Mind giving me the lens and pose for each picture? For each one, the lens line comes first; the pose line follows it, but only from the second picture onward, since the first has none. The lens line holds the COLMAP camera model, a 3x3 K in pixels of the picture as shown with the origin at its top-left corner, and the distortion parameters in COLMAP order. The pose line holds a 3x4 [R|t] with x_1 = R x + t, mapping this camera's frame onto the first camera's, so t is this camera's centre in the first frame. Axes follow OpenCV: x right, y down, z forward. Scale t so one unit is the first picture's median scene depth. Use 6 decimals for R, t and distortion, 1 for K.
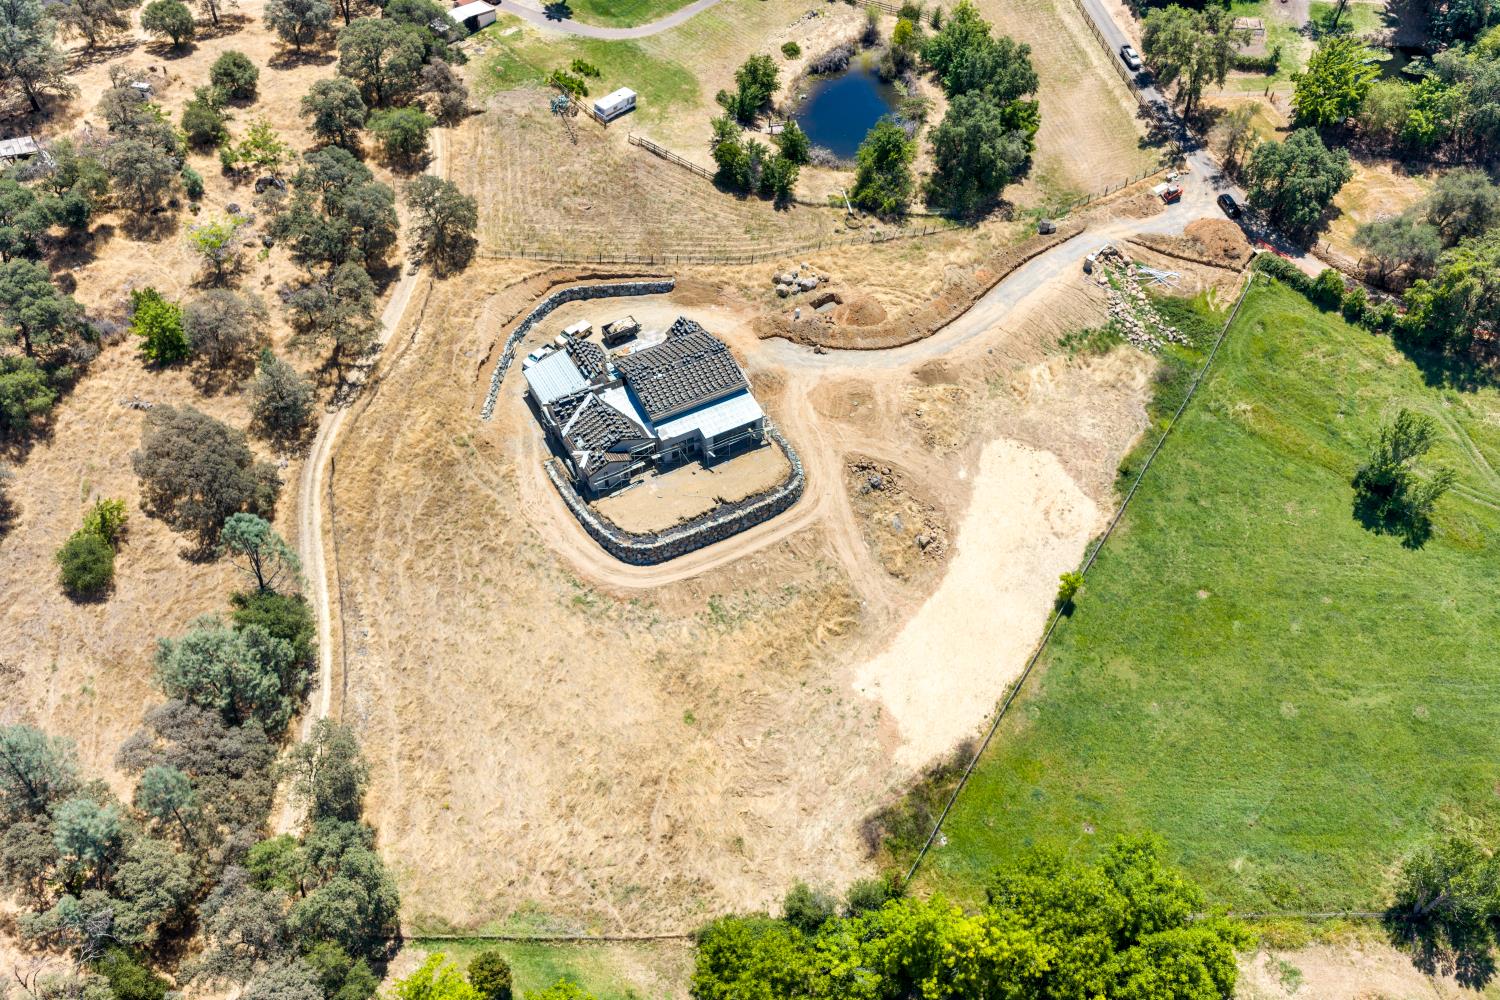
lens RADIAL K [[1288.5, 0, 750.0], [0, 1288.5, 500.0], [0, 0, 1]] dist [0.034944, -0.012103]
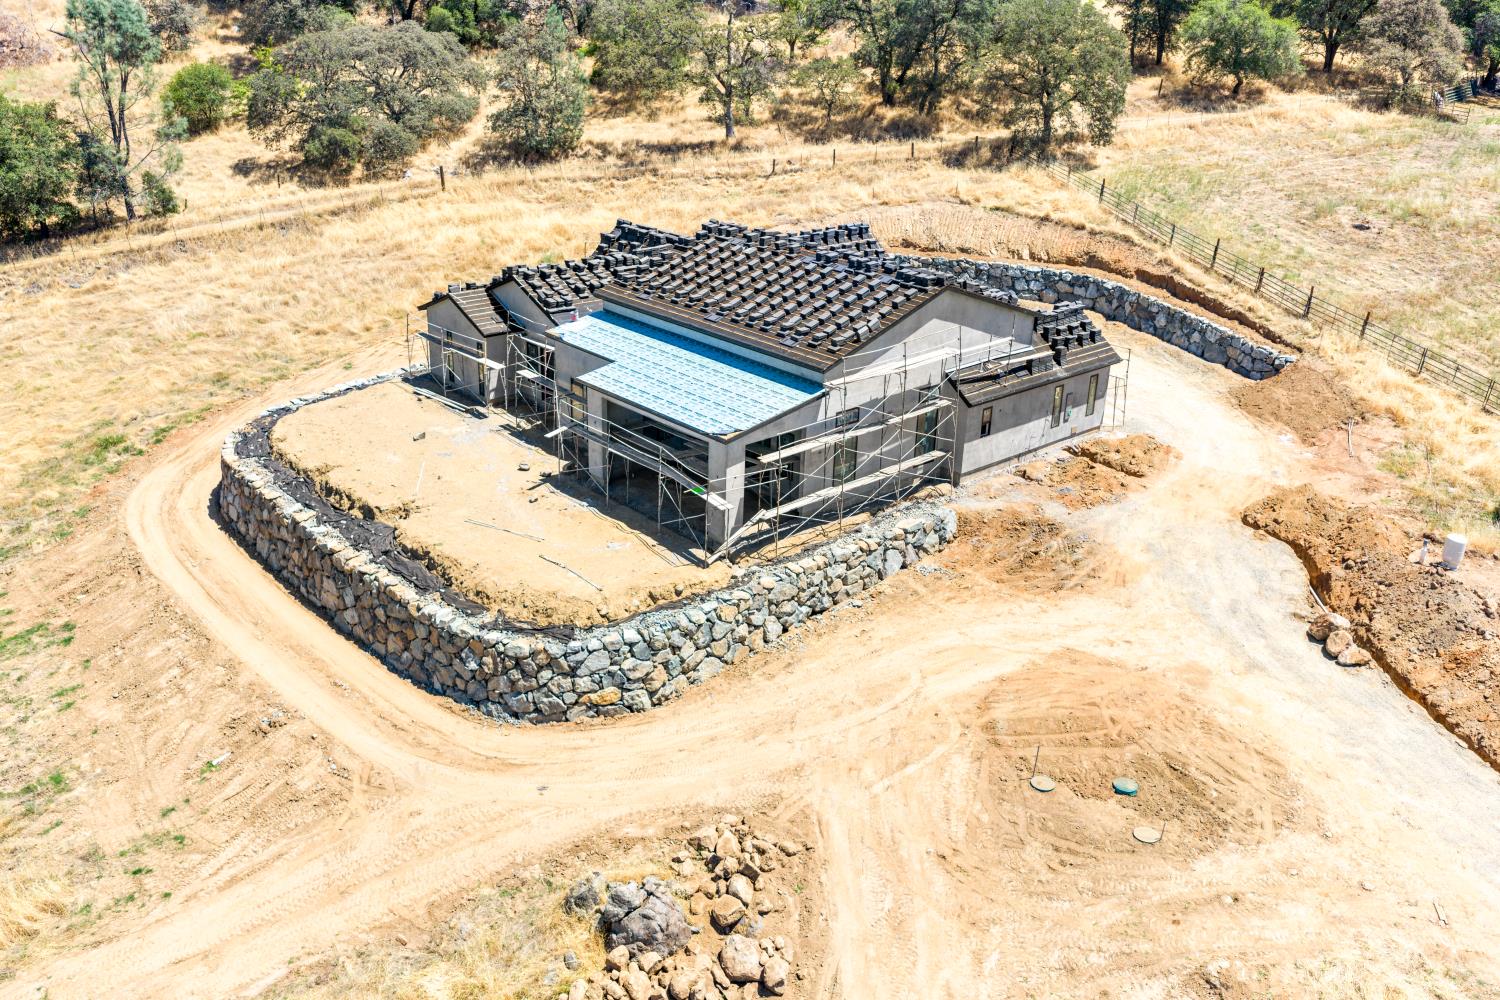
lens RADIAL K [[1299.0, 0, 742.1], [0, 1299.0, 474.4], [0, 0, 1]] dist [0.008816, -0.014597]
pose [[0.227357, 0.370985, -0.900377, 0.251904], [-0.736540, 0.670350, 0.090220, -0.087023], [0.637038, 0.642652, 0.425655, 0.896414]]
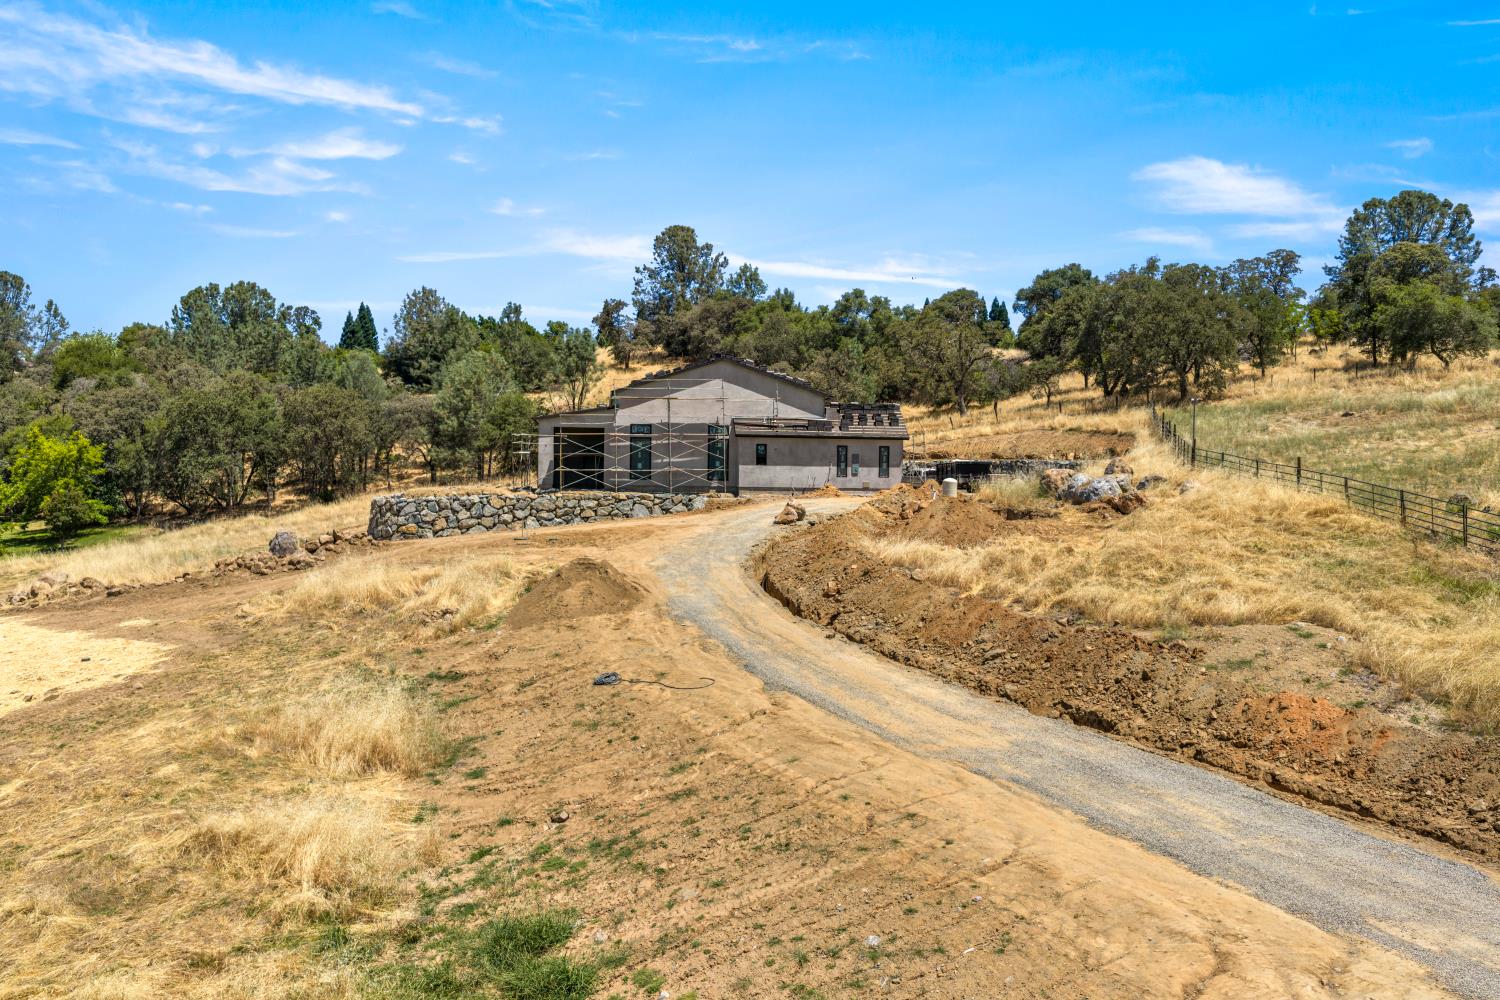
lens RADIAL K [[1253.2, 0, 750.0], [0, 1253.2, 500.0], [0, 0, 1]] dist [0.014160, -0.020531]
pose [[-0.358039, 0.018818, -0.933517, 0.390840], [-0.693863, 0.663651, 0.279500, -0.218388], [0.624789, 0.747805, -0.224556, 1.162969]]
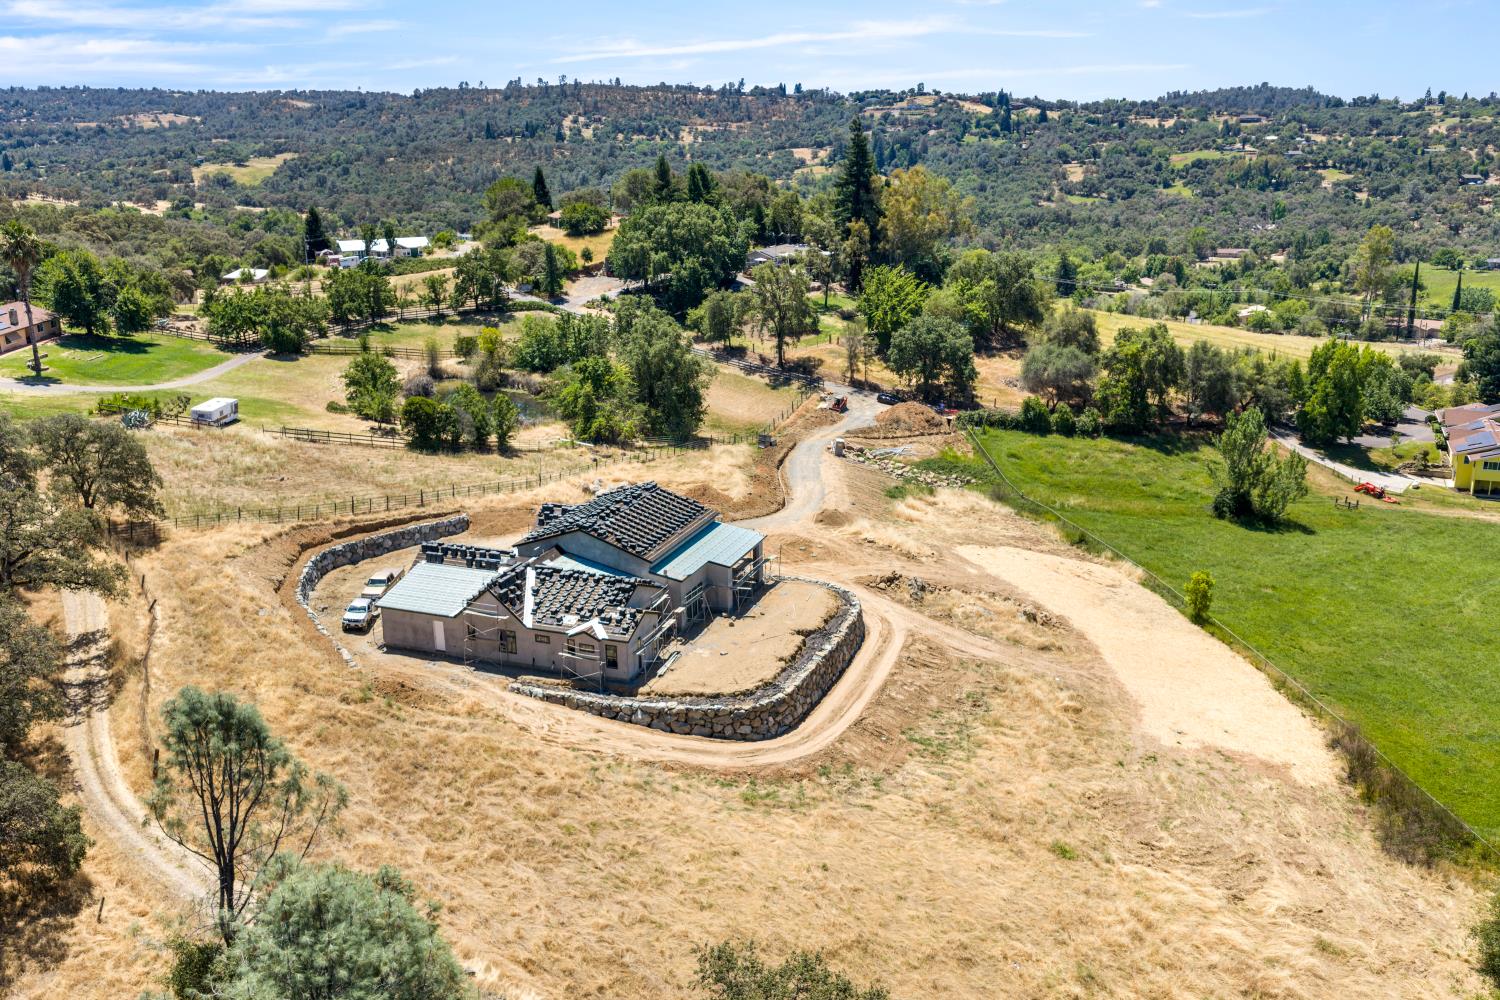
lens RADIAL K [[1288.5, 0, 750.0], [0, 1288.5, 500.0], [0, 0, 1]] dist [0.034944, -0.012103]
pose [[0.764235, -0.194919, 0.614778, -0.413890], [0.486593, 0.799896, -0.351275, 0.157043], [-0.423288, 0.567603, 0.706154, 0.510041]]
